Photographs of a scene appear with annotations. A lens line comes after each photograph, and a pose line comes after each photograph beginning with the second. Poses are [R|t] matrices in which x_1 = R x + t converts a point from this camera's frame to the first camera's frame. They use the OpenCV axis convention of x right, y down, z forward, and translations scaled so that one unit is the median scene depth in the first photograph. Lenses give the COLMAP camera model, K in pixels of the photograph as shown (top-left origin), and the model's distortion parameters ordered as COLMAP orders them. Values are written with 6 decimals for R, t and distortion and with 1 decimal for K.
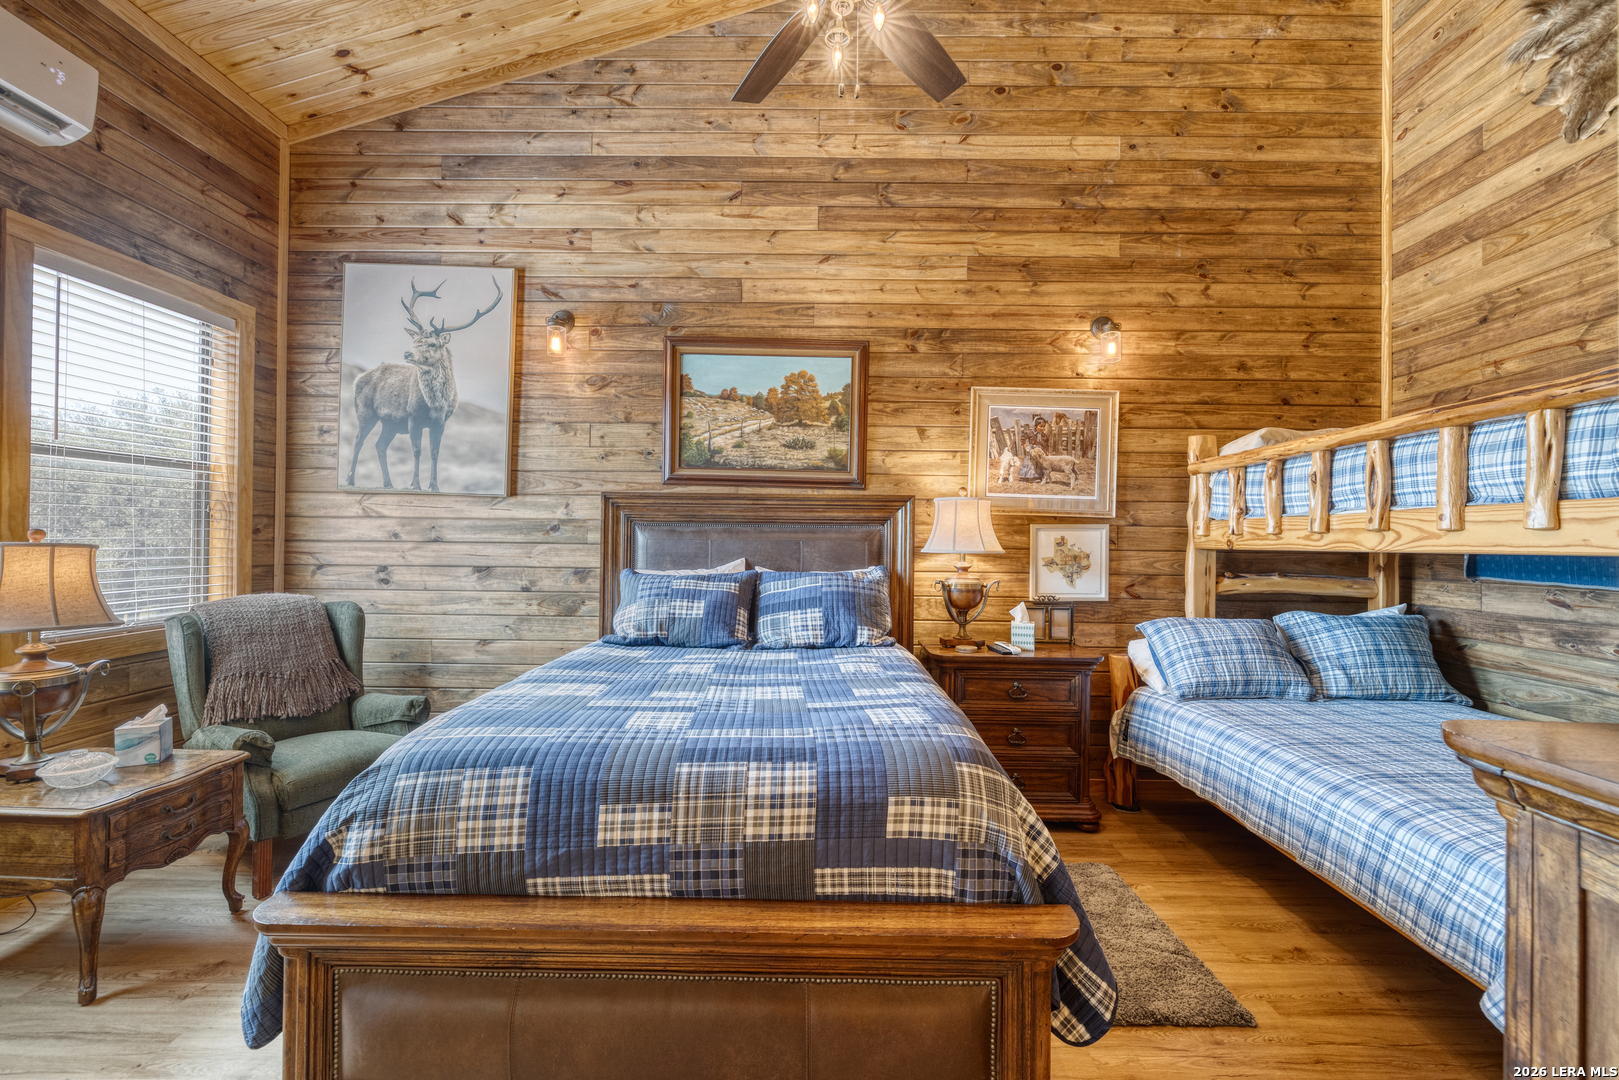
lens RADIAL K [[684.4, 0, 812.7], [0, 684.4, 537.9], [0, 0, 1]] dist [-0.000738, -0.000361]
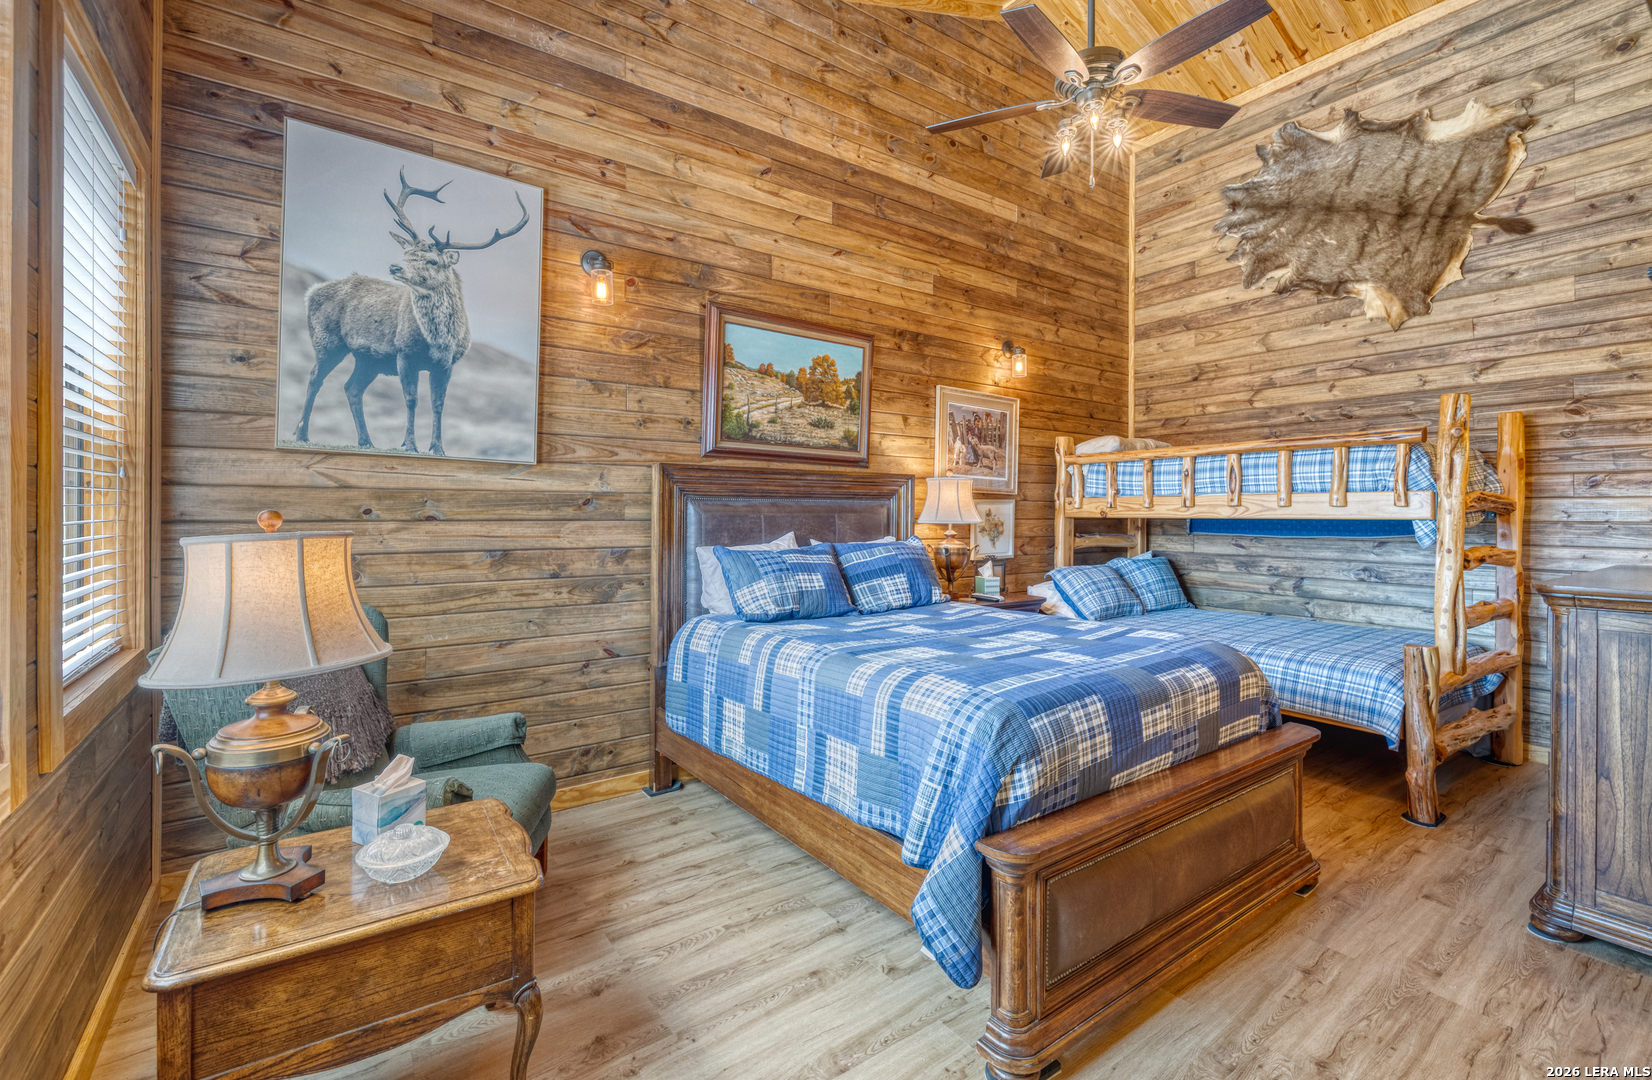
lens RADIAL K [[720.0, 0, 837.4], [0, 720.0, 516.6], [0, 0, 1]] dist [-0.002393, -0.000119]
pose [[0.804763, -0.011753, 0.593480, -0.671468], [0.002947, 0.999871, 0.015806, -0.010014], [-0.593589, -0.010971, 0.804694, 0.084596]]
